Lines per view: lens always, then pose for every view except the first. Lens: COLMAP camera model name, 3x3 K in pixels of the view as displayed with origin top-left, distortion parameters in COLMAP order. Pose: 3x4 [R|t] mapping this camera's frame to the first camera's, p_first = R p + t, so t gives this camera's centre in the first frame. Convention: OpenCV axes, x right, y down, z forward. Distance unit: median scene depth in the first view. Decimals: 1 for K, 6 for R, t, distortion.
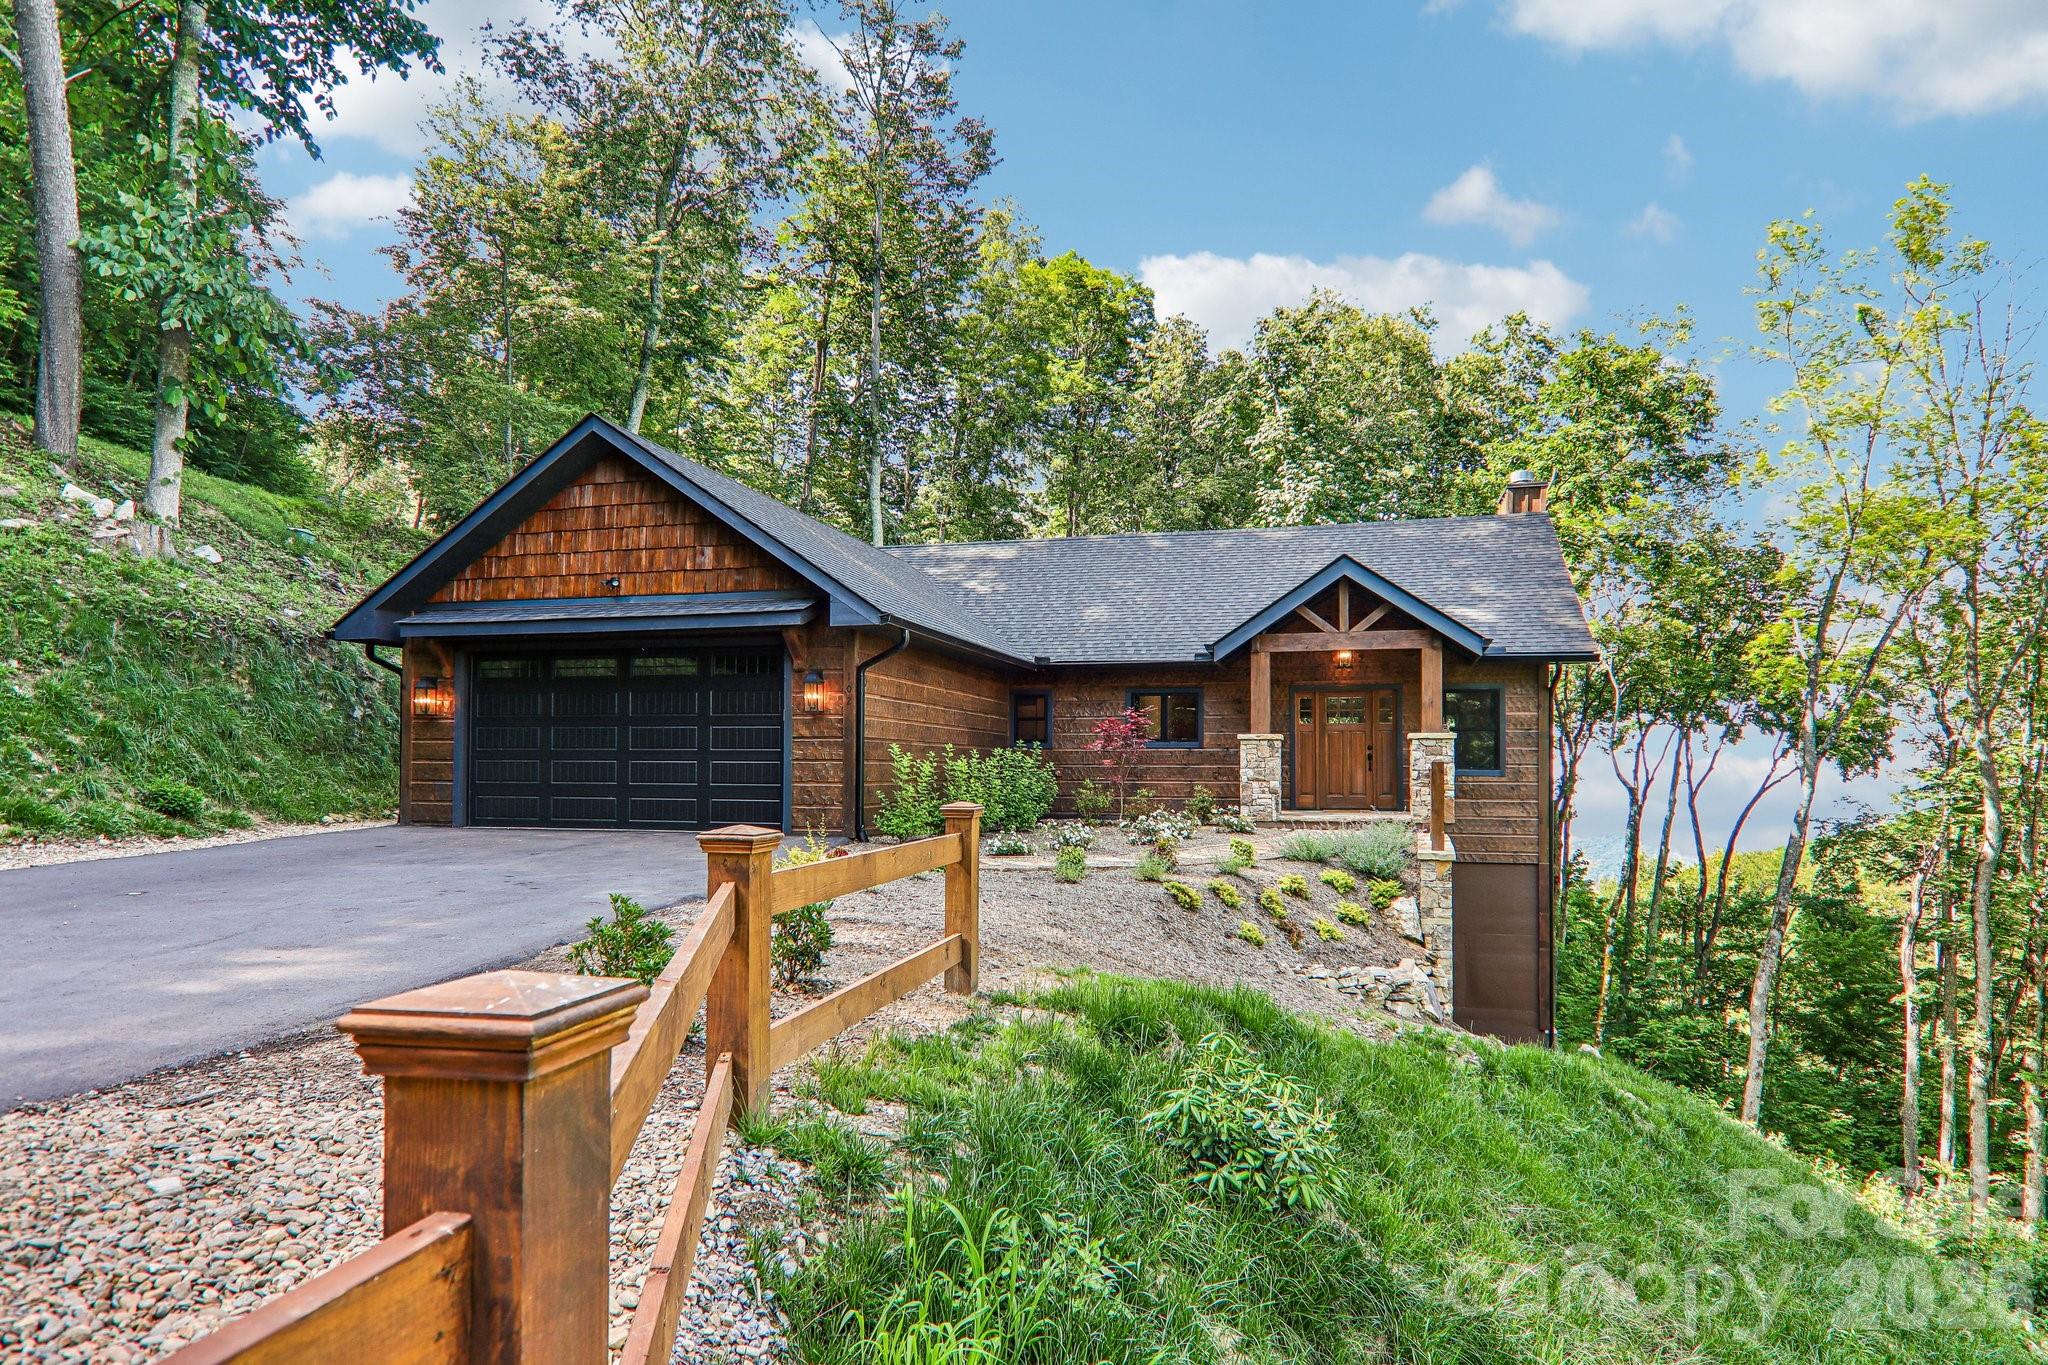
lens RADIAL K [[1150.8, 0, 1030.1], [0, 1150.8, 759.4], [0, 0, 1]] dist [0.017120, -0.000709]
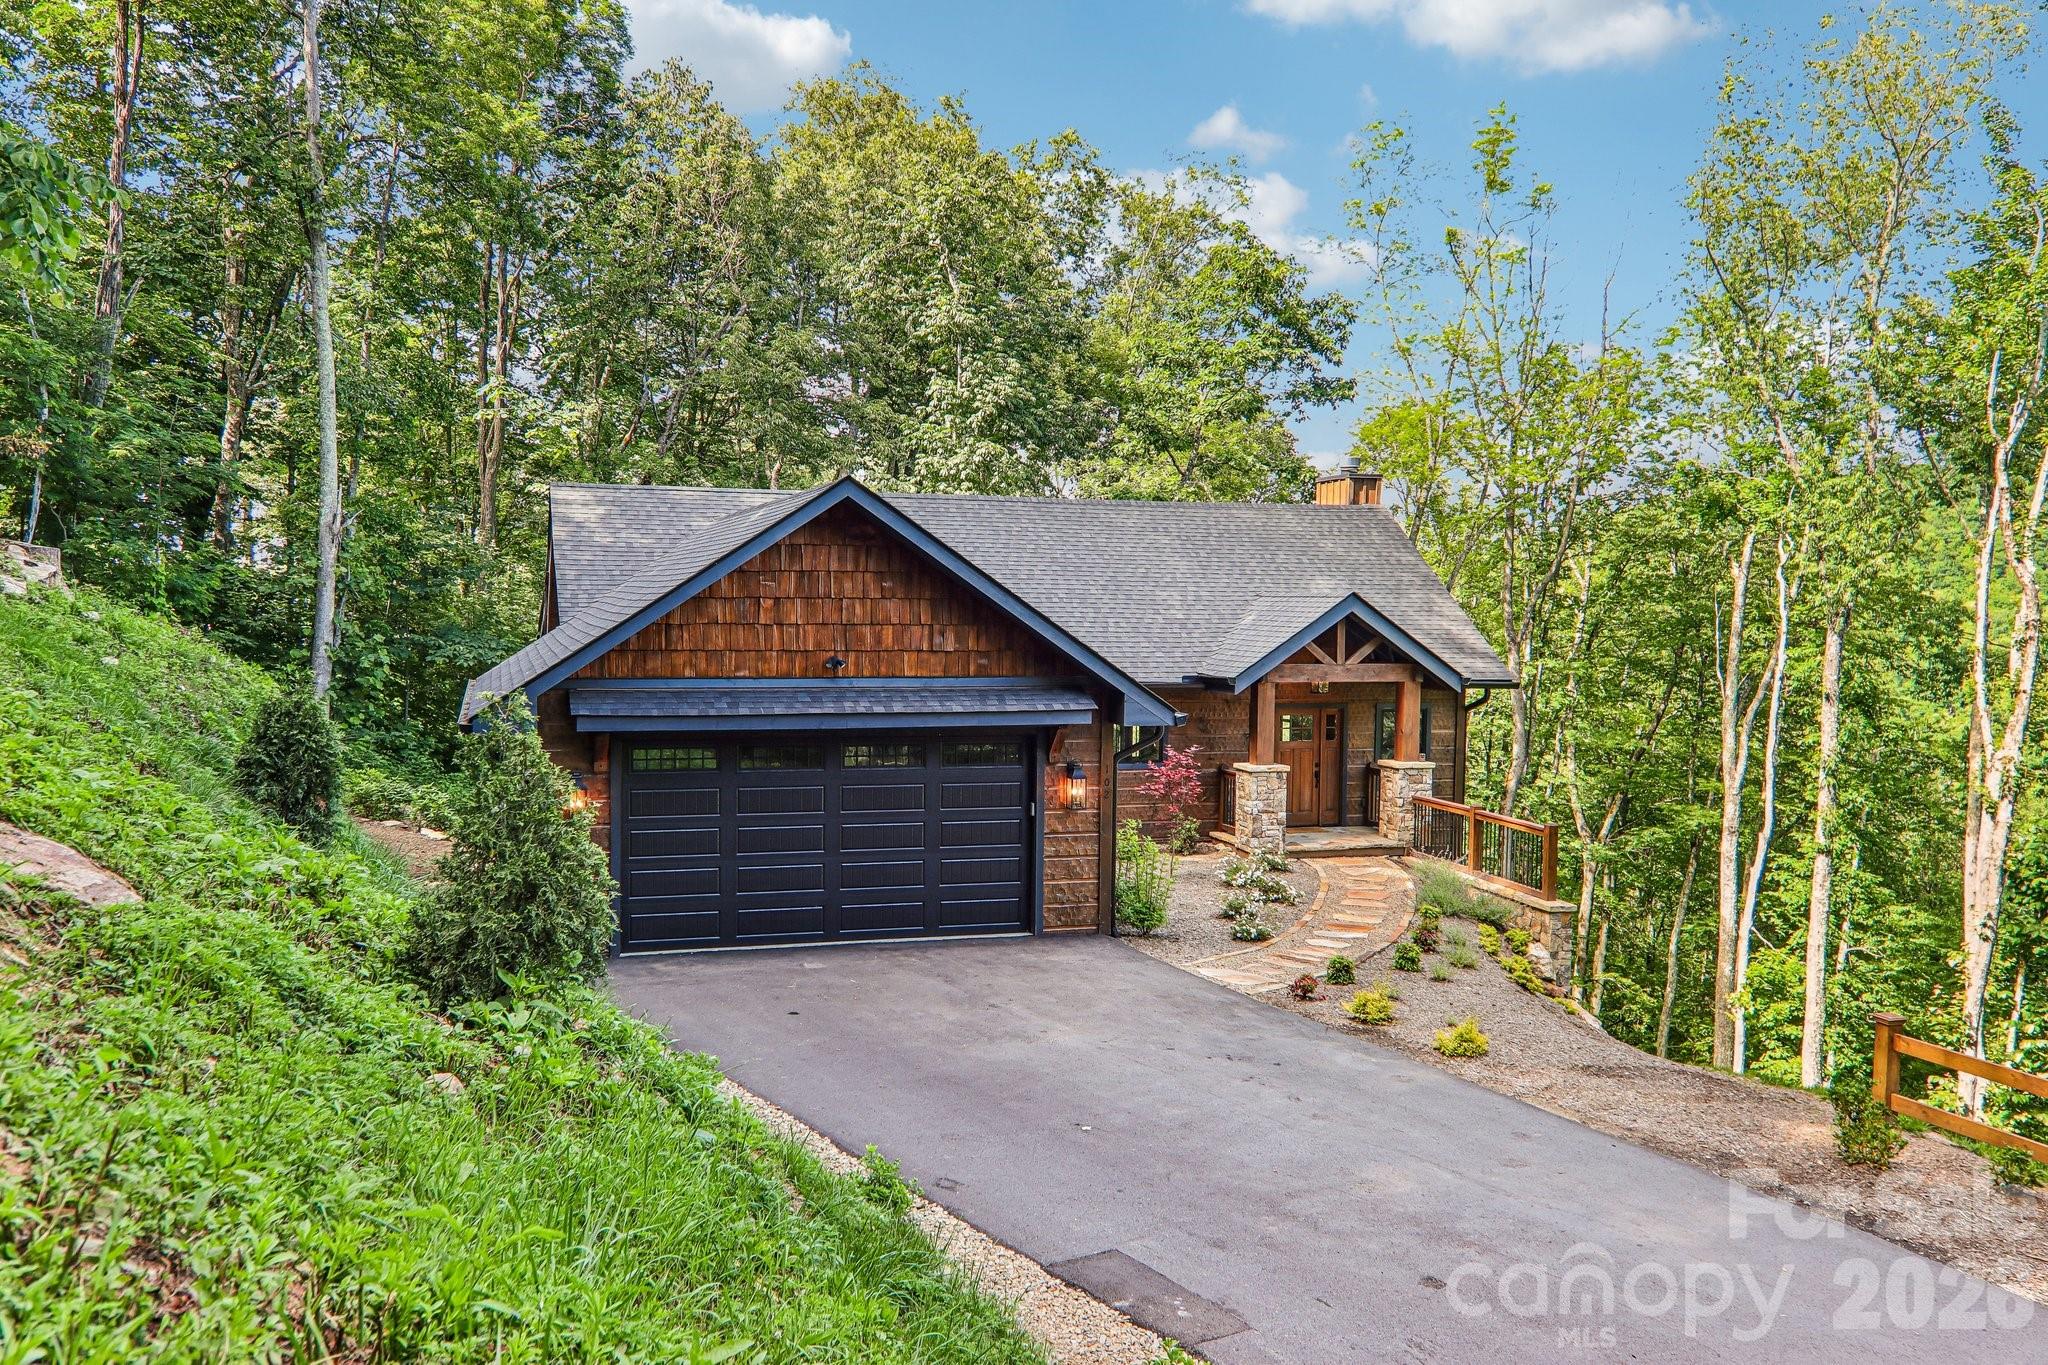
lens RADIAL K [[1678.1, 0, 1021.0], [0, 1678.1, 709.8], [0, 0, 1]] dist [0.072069, -0.000822]
pose [[0.850045, -0.029789, 0.525868, -0.624180], [-0.011312, 0.997137, 0.074770, -0.147536], [-0.526589, -0.069507, 0.847274, -0.100074]]
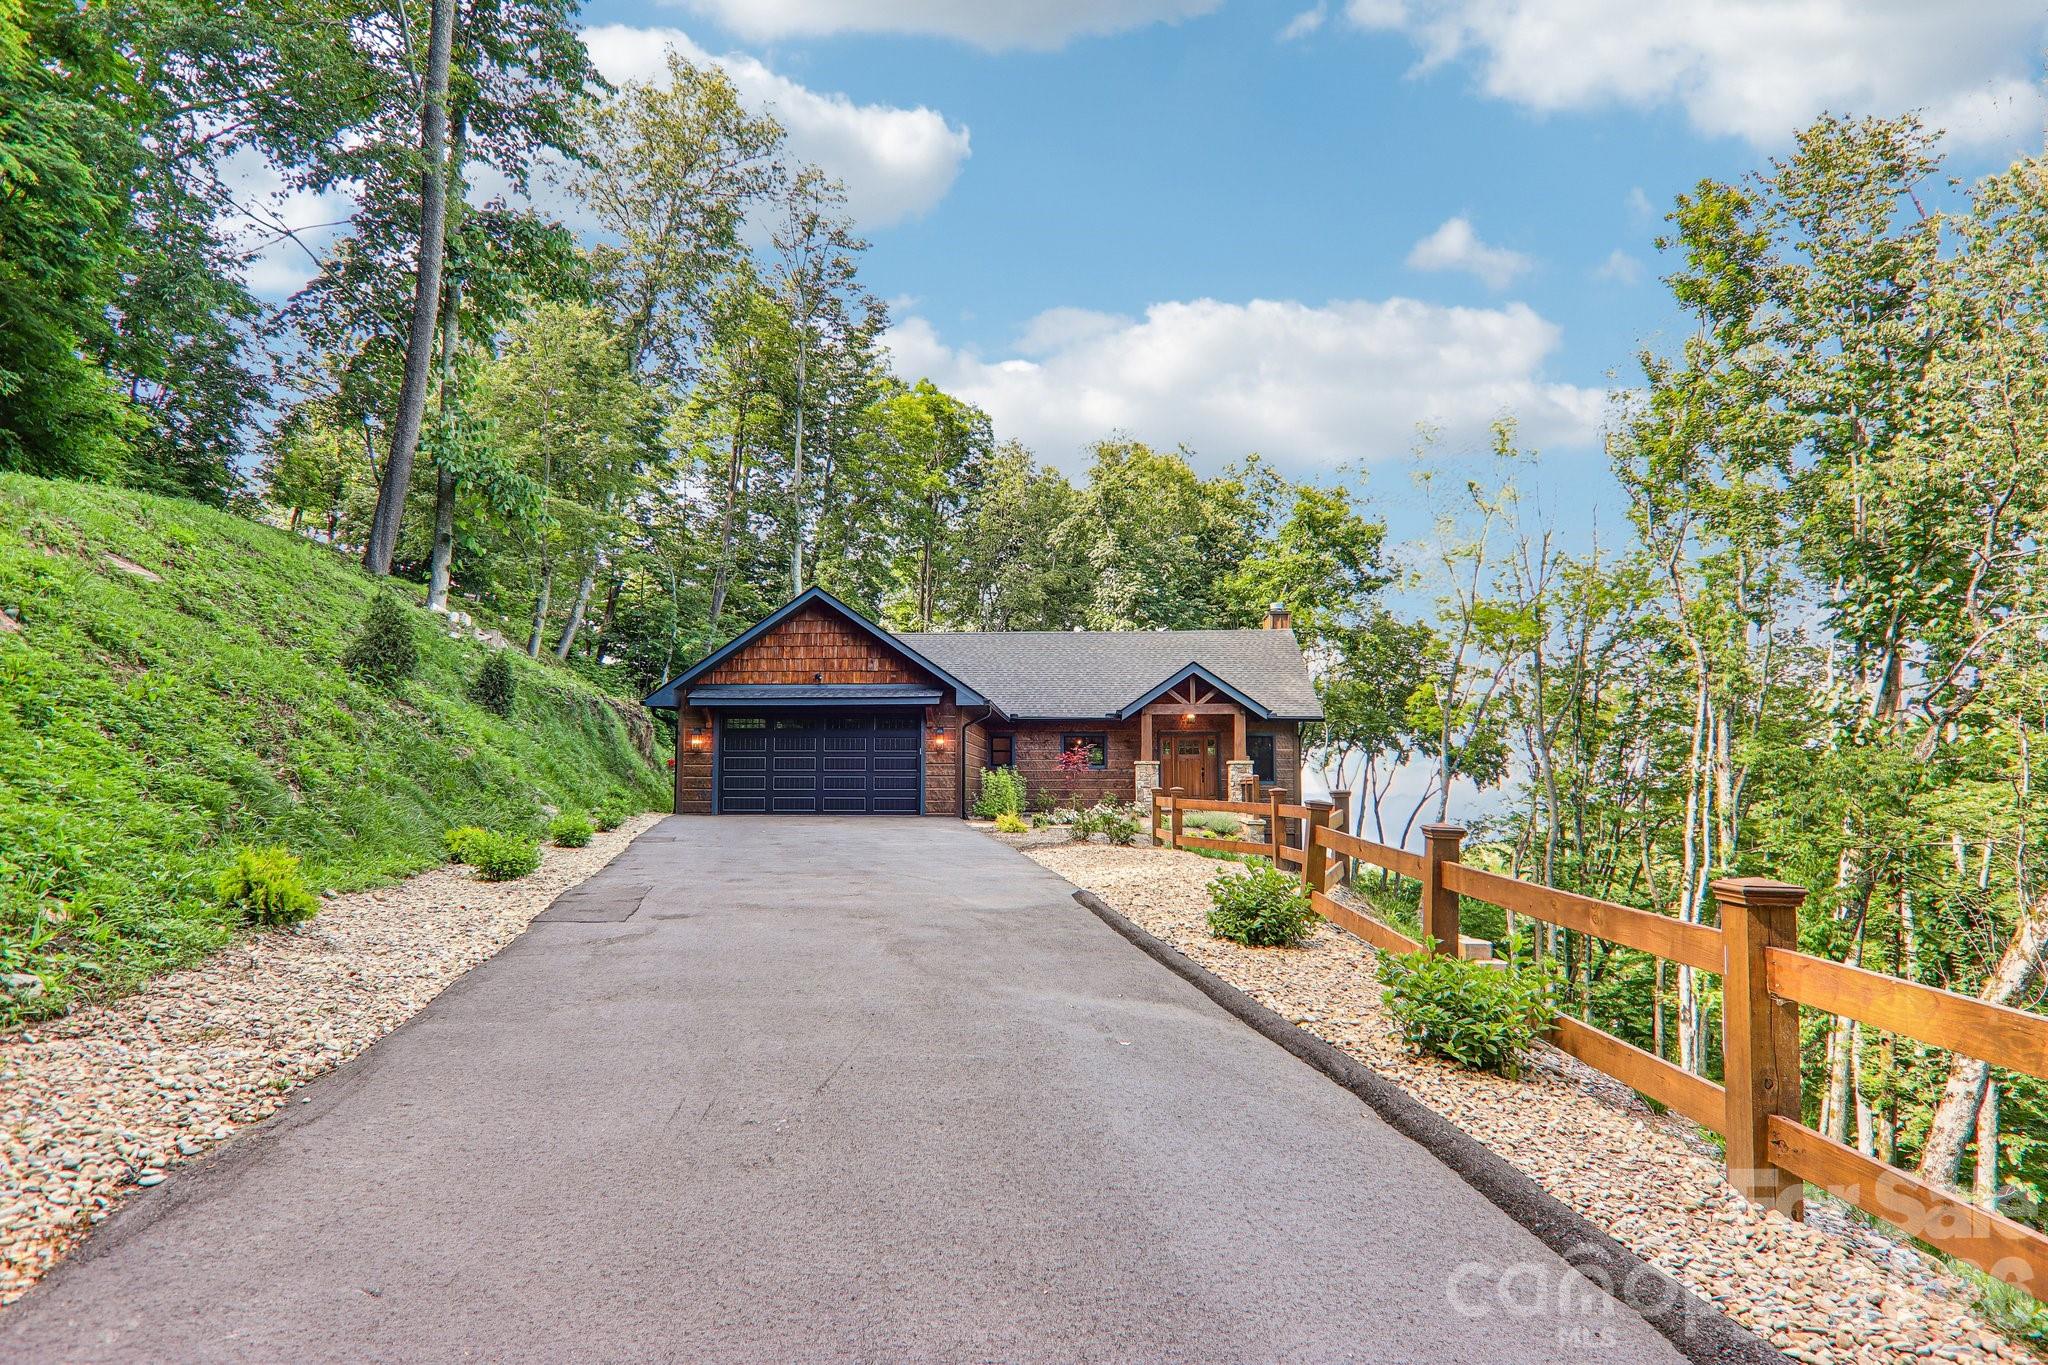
lens RADIAL K [[1088.9, 0, 1016.2], [0, 1088.9, 722.3], [0, 0, 1]] dist [0.028116, -0.000136]
pose [[0.980068, 0.008815, 0.198464, -0.271512], [0.001293, 0.998711, -0.050743, 0.002332], [-0.198656, 0.049988, 0.978794, -0.490136]]
